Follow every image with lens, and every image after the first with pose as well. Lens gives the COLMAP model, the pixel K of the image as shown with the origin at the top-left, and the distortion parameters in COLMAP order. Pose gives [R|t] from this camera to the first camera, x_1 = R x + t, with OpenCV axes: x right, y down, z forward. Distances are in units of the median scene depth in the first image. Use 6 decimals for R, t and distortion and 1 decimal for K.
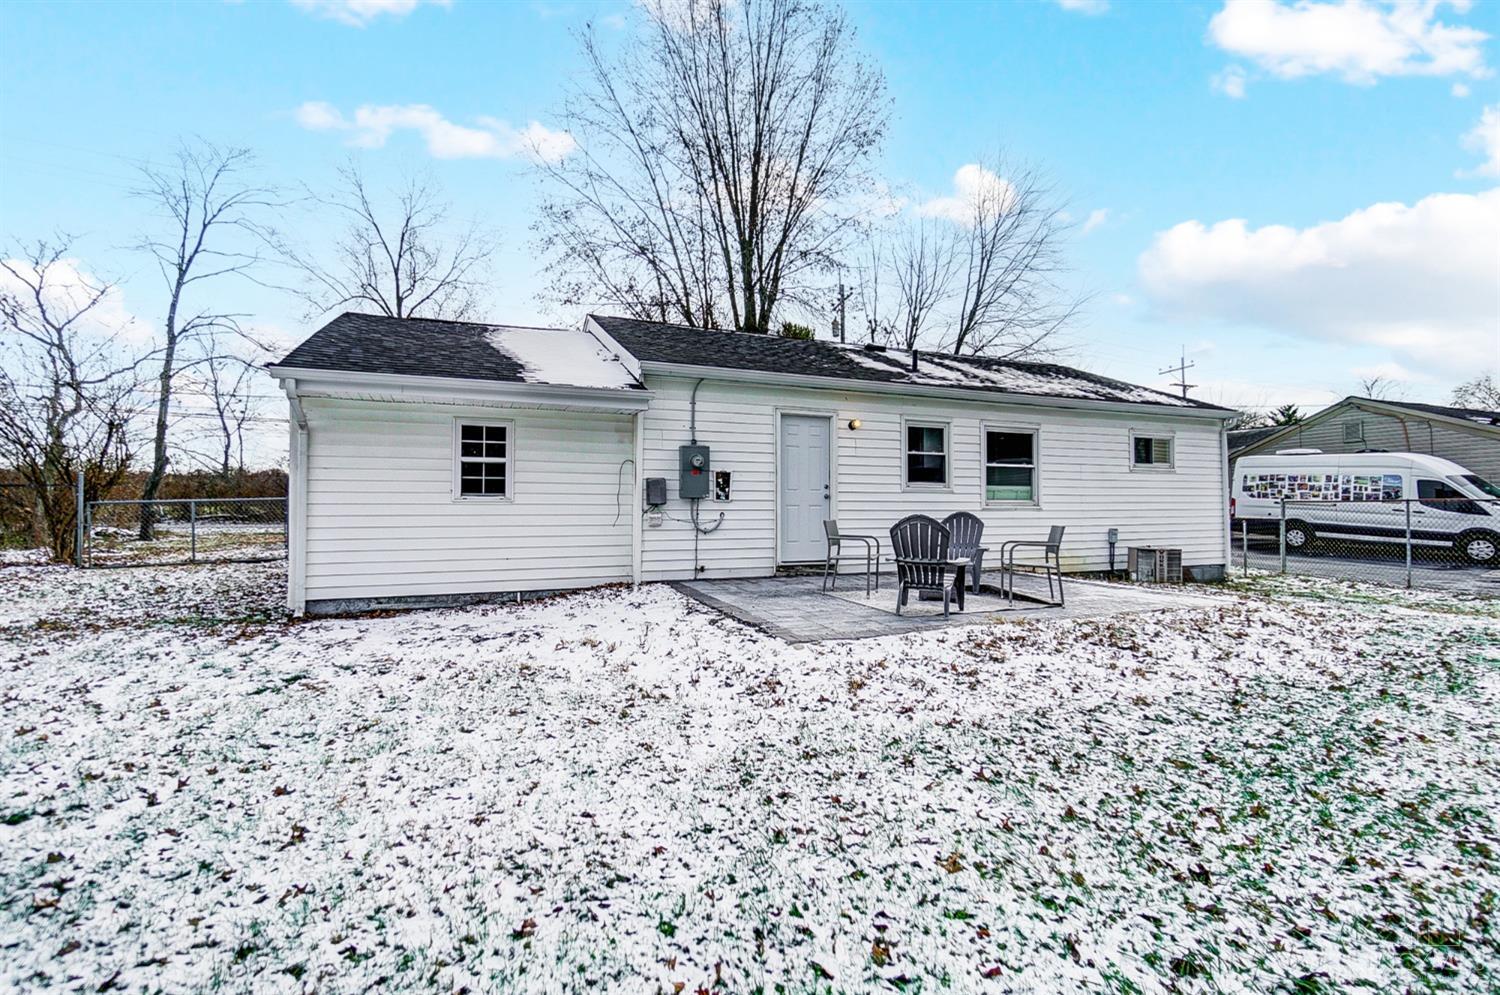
lens RADIAL K [[662.9, 0, 731.0], [0, 662.9, 493.9], [0, 0, 1]] dist [0.001662, 0.000415]
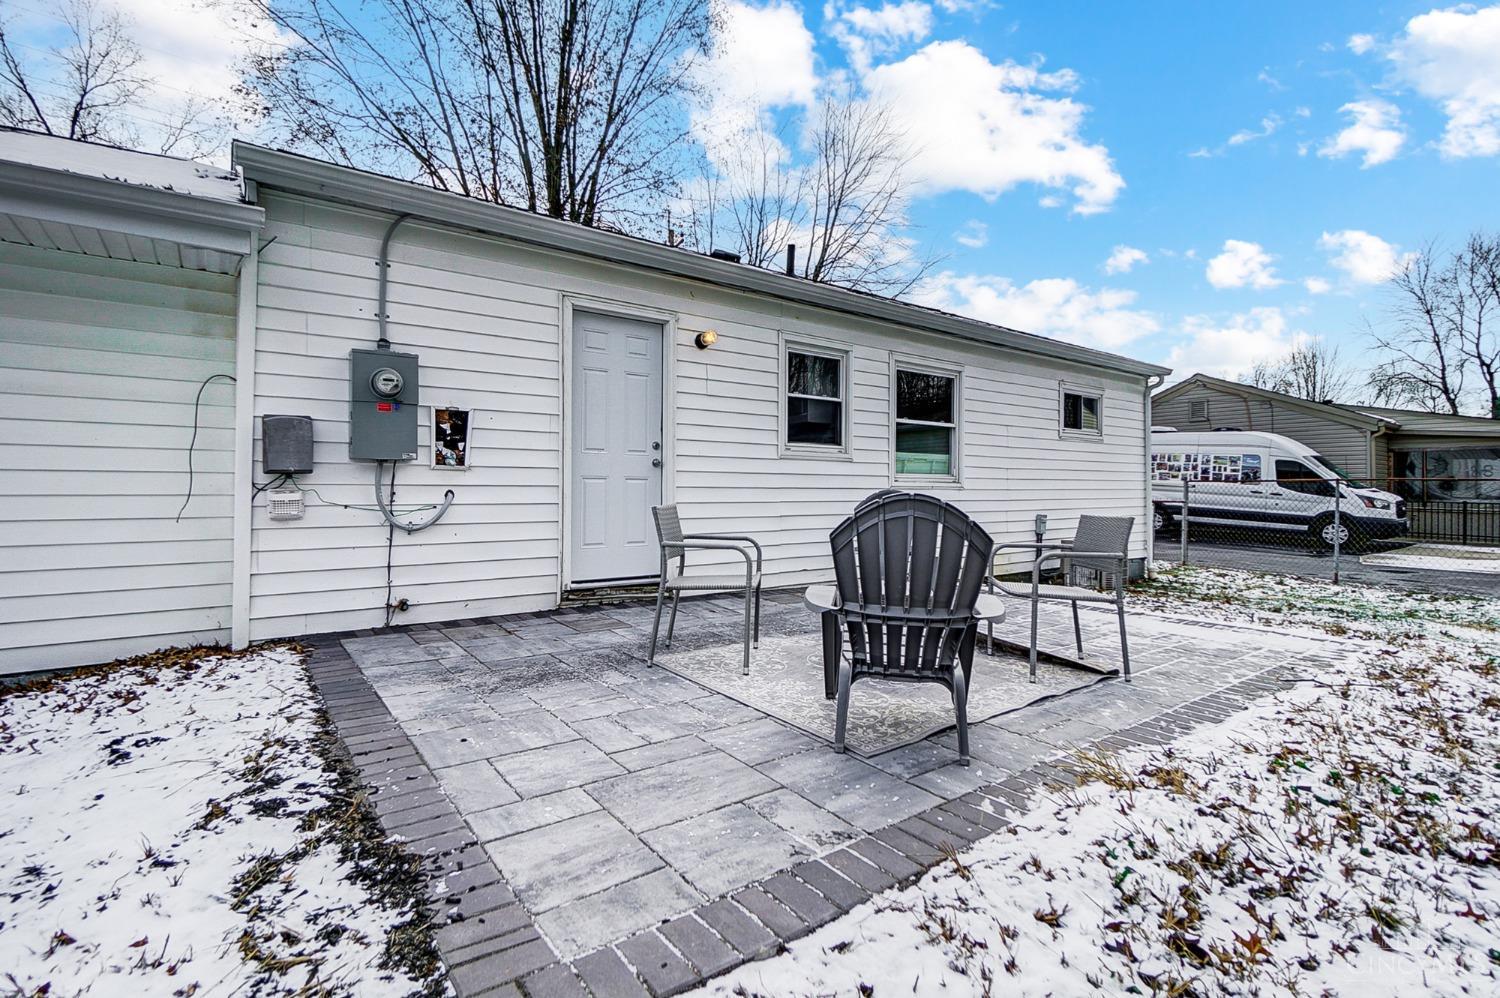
lens RADIAL K [[721.0, 0, 745.8], [0, 721.0, 484.3], [0, 0, 1]] dist [0.002342, 0.000275]
pose [[0.962853, 0.004888, 0.269982, 0.044906], [-0.008626, 0.999883, 0.012663, 0.011696], [-0.269888, -0.014521, 0.962782, 0.335993]]
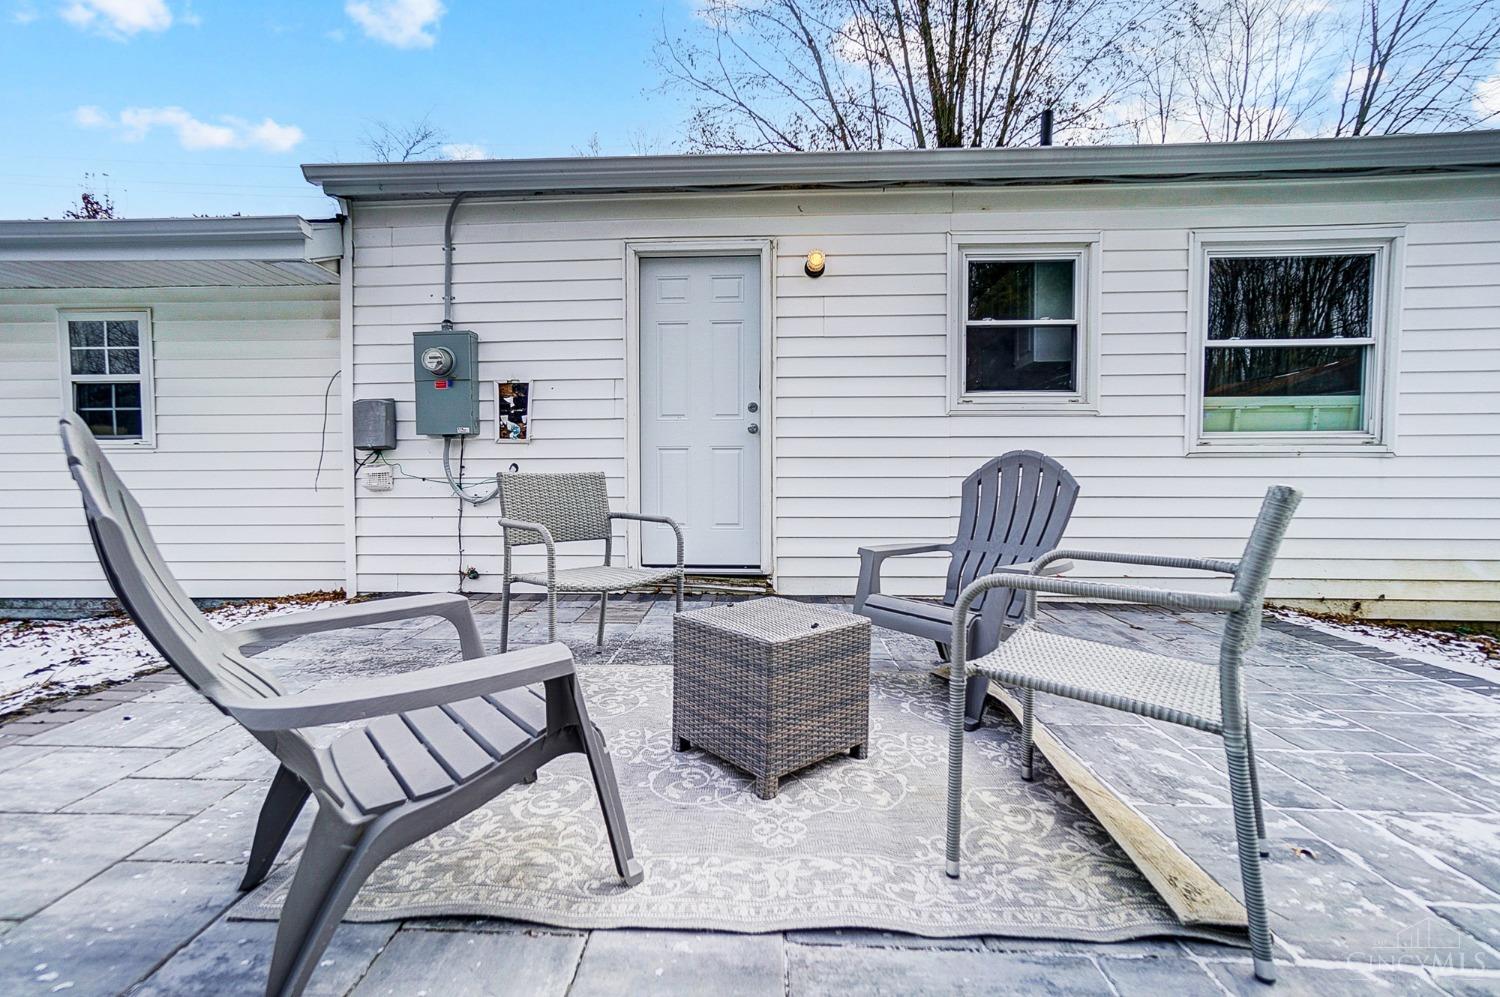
lens RADIAL K [[669.5, 0, 737.2], [0, 669.5, 505.6], [0, 0, 1]] dist [-0.003150, 0.000295]
pose [[0.909777, 0.011731, -0.414931, 0.286744], [0.013275, 0.998267, 0.057329, 0.026527], [0.414885, -0.057665, 0.908045, 0.493354]]
